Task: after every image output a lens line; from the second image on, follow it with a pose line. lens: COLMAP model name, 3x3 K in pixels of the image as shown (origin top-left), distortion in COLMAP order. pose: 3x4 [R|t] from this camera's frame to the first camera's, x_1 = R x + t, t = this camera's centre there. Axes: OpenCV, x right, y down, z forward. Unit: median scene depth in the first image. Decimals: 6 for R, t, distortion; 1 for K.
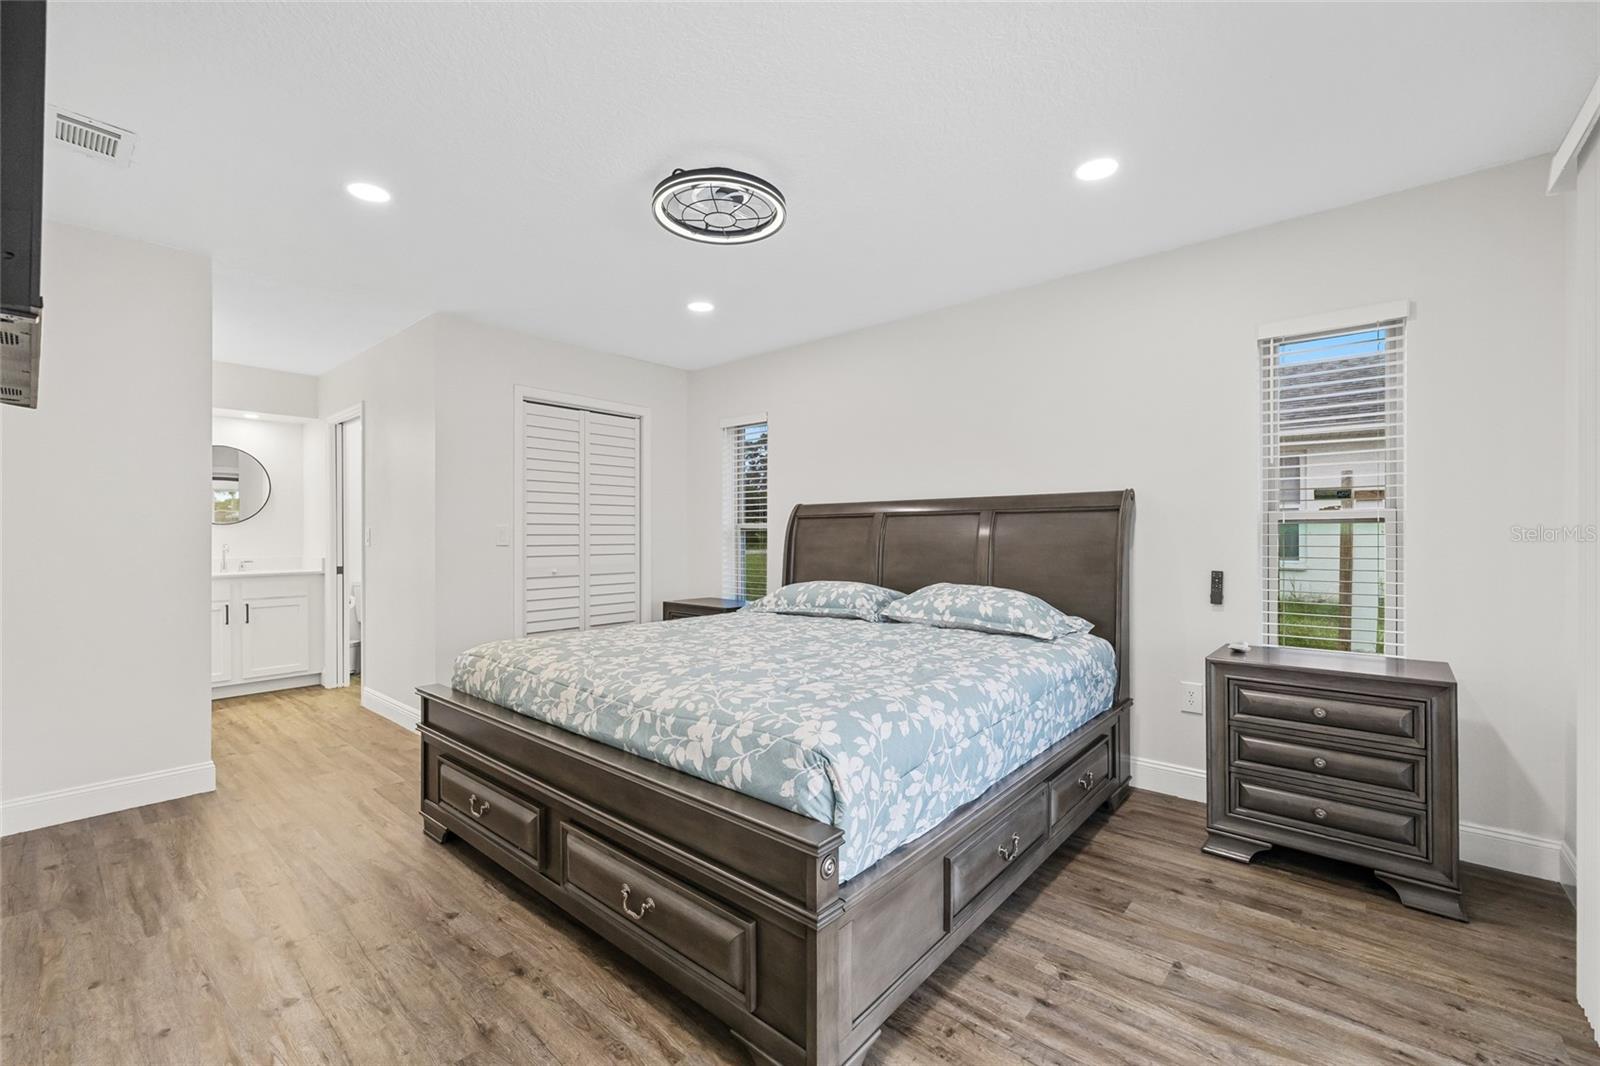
lens RADIAL K [[668.7, 0, 792.0], [0, 668.7, 530.1], [0, 0, 1]] dist [-0.008517, -0.000001]
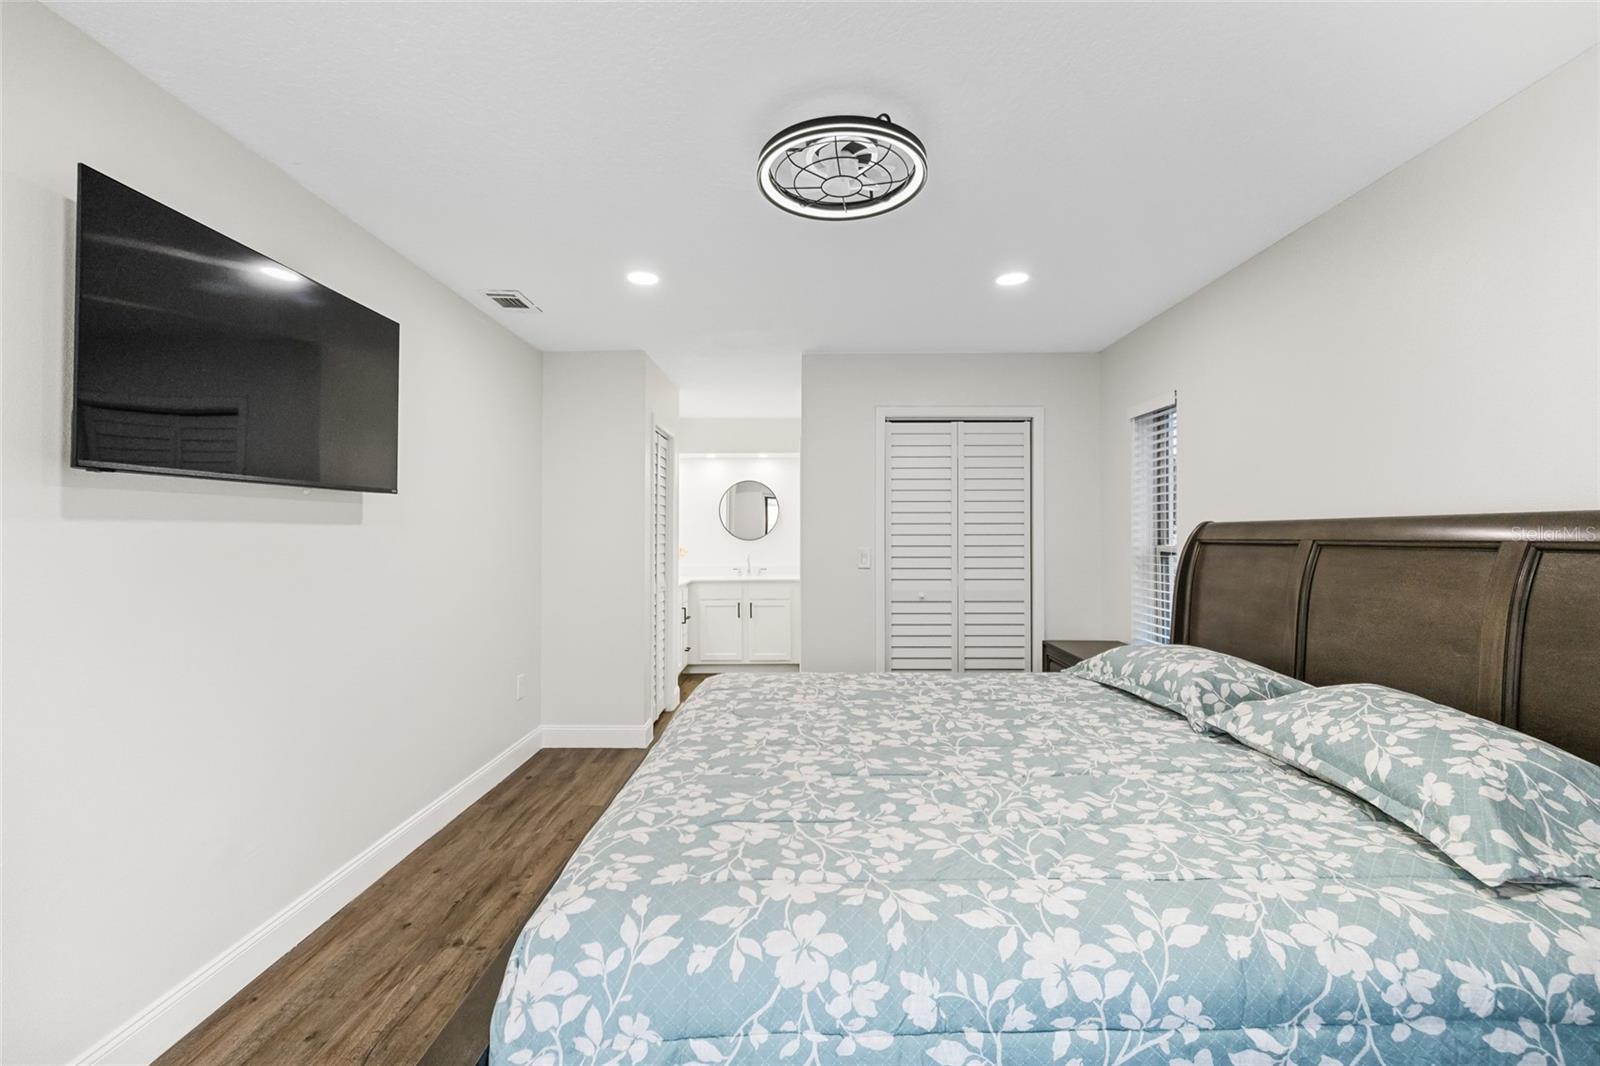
lens RADIAL K [[668.3, 0, 796.7], [0, 668.3, 531.2], [0, 0, 1]] dist [-0.000422, 0.000710]
pose [[0.653731, -0.003466, -0.756719, 0.371196], [0.004942, 0.999988, -0.000311, -0.046481], [0.756711, -0.003537, 0.653740, 0.371292]]
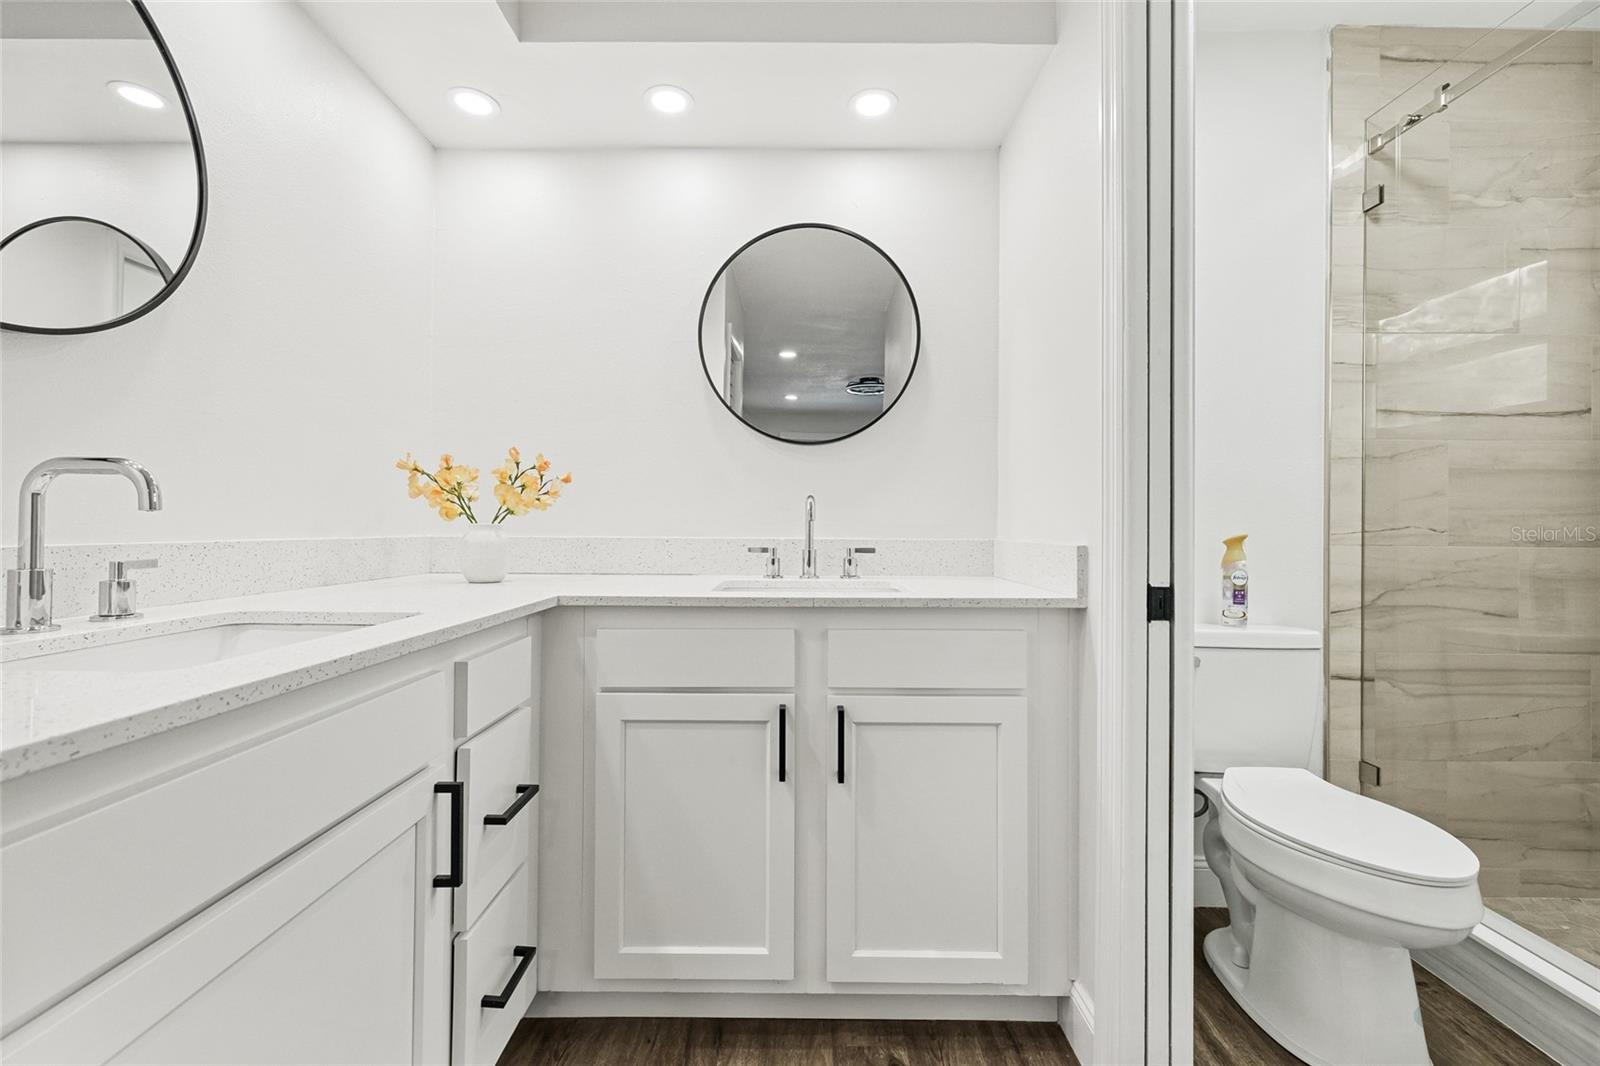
lens RADIAL K [[664.0, 0, 797.5], [0, 664.0, 525.7], [0, 0, 1]] dist [0.000974, -0.000237]
pose [[0.650490, 0.002520, -0.759511, -1.058761], [-0.002977, 0.999995, 0.000768, 0.061558], [0.759509, 0.001762, 0.650494, 1.370747]]
